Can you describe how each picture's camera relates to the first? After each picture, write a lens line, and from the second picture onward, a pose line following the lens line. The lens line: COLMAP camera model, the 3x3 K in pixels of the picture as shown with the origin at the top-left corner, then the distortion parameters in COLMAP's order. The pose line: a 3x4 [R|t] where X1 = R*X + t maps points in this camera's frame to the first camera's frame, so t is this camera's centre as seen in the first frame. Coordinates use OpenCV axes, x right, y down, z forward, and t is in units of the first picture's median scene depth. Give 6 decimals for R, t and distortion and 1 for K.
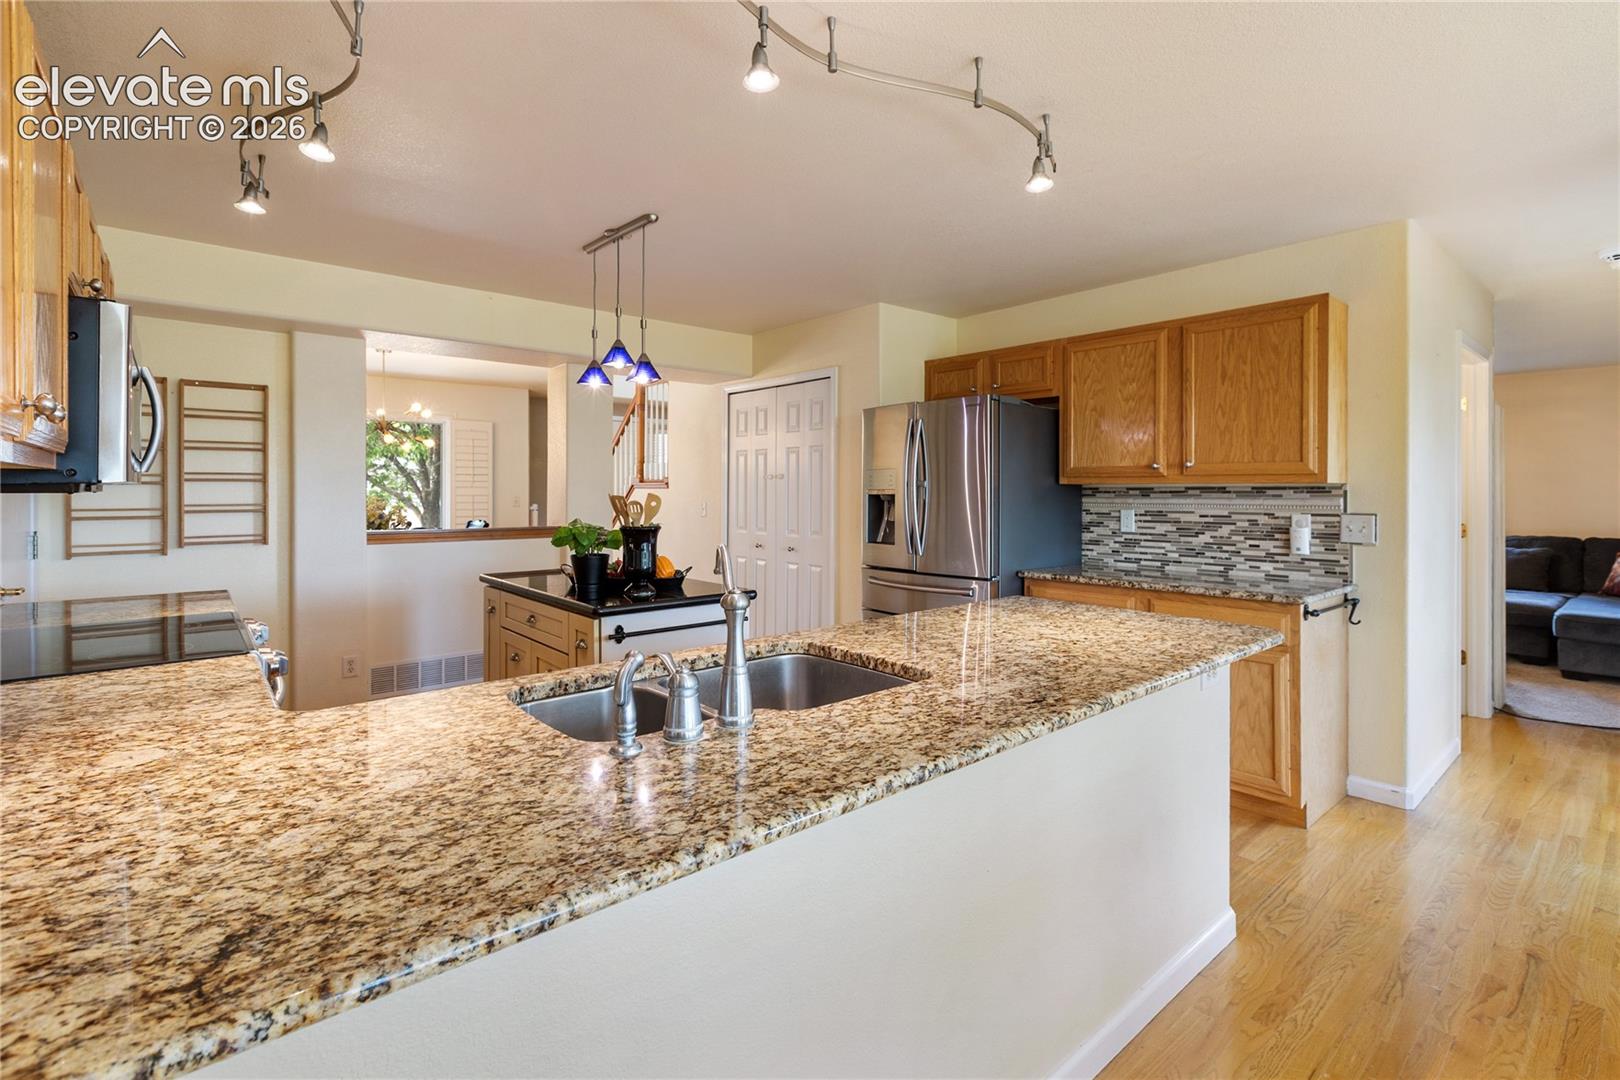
lens RADIAL K [[732.4, 0, 830.4], [0, 732.4, 489.7], [0, 0, 1]] dist [0.000771, -0.001406]
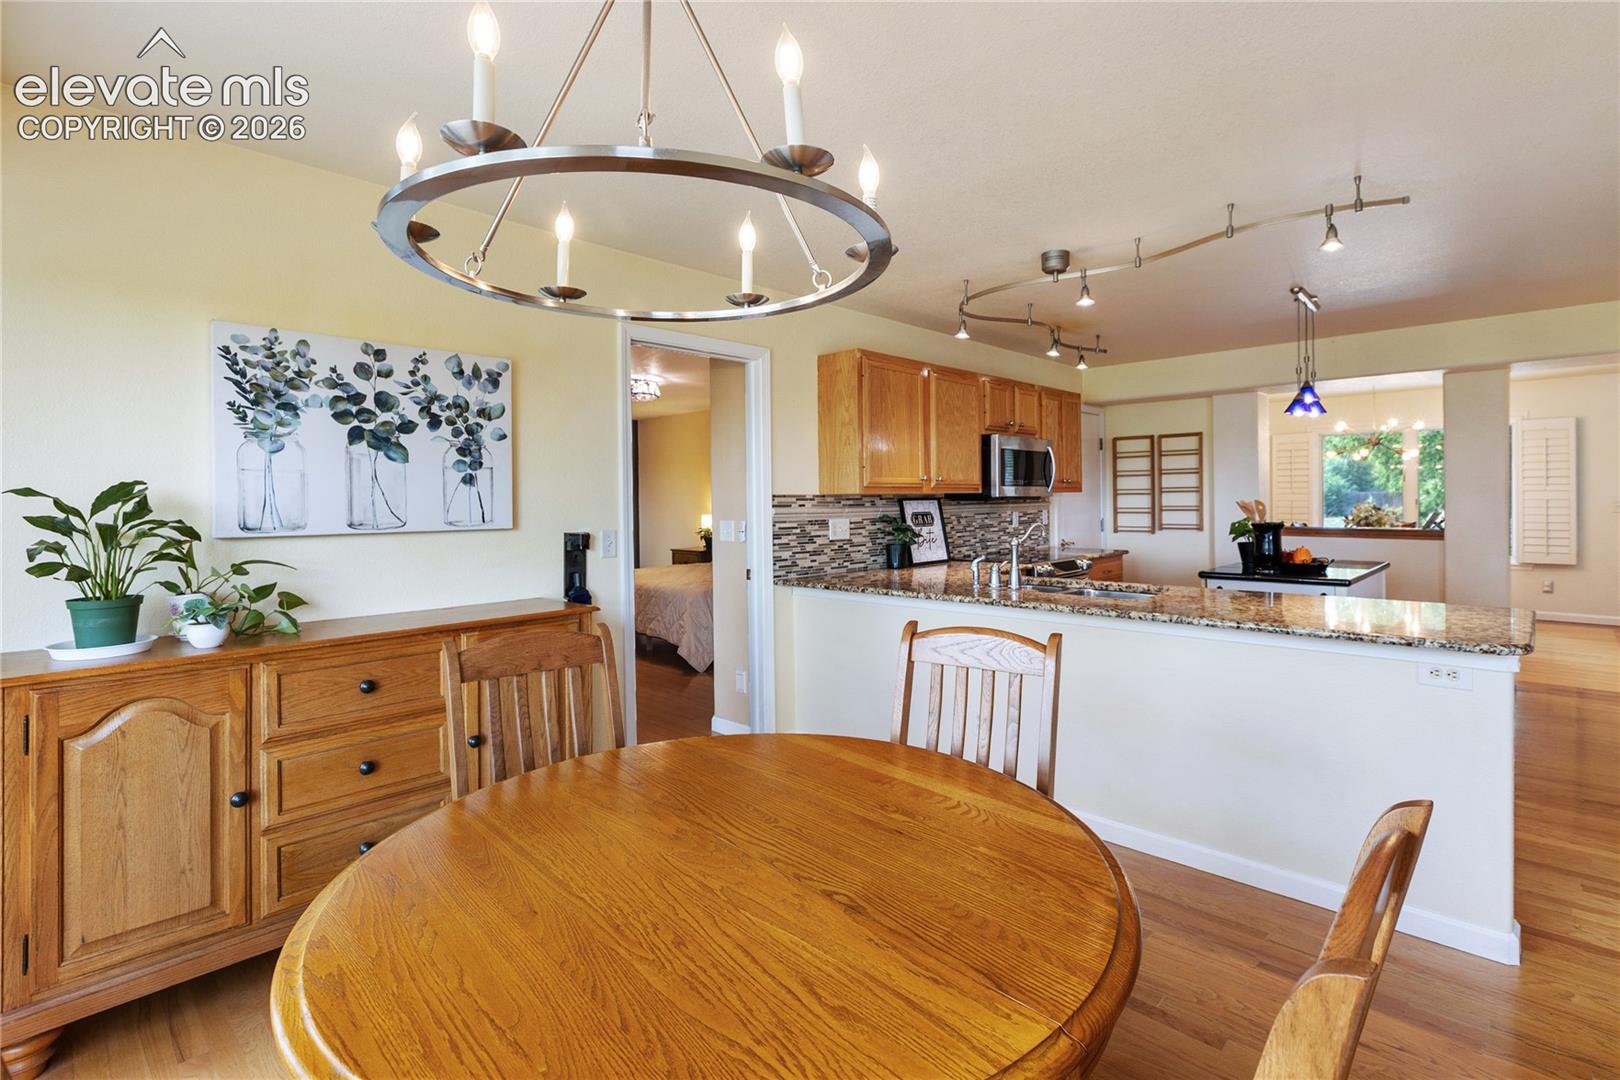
lens RADIAL K [[732.4, 0, 825.0], [0, 732.4, 504.1], [0, 0, 1]] dist [0.000771, -0.001406]
pose [[0.102675, 0.006313, -0.994695, 0.781412], [0.007893, 0.999943, 0.007161, -0.002795], [0.994684, -0.008587, 0.102619, 0.016658]]
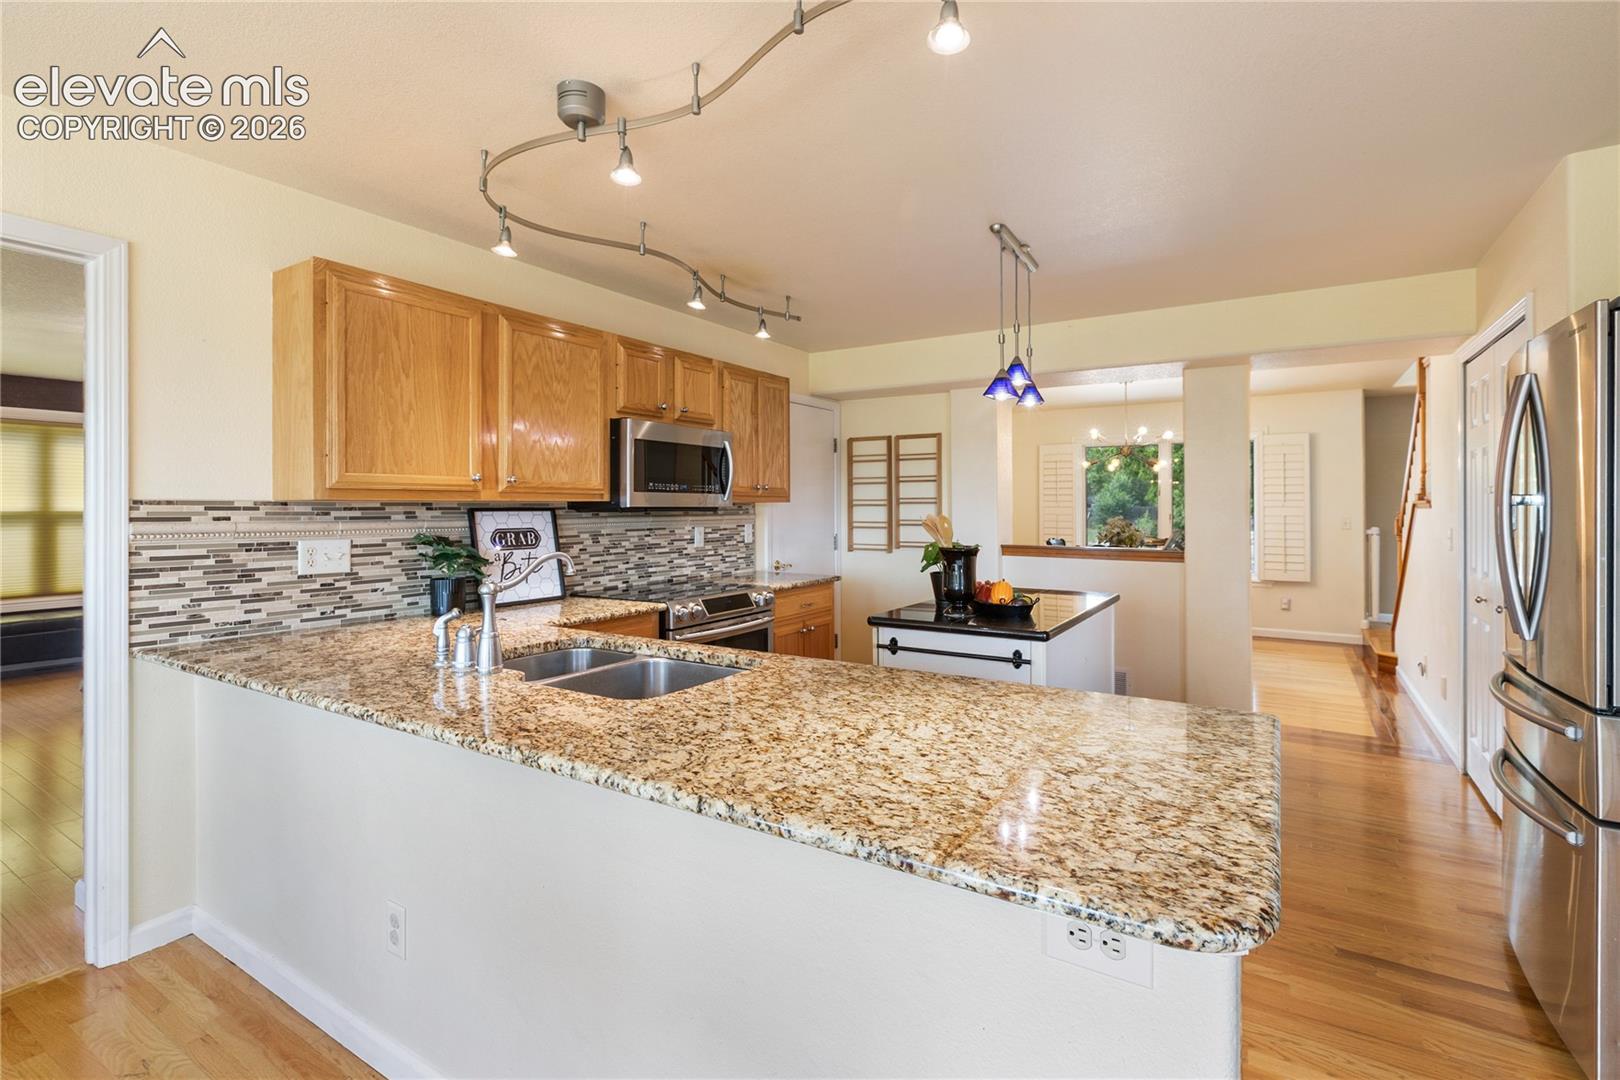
lens RADIAL K [[732.4, 0, 812.3], [0, 732.4, 504.2], [0, 0, 1]] dist [0.000771, -0.001406]
pose [[0.305989, -0.005349, -0.952020, 0.474423], [-0.000594, 0.999983, -0.005809, -0.002339], [0.952035, 0.002343, 0.305980, 0.379917]]
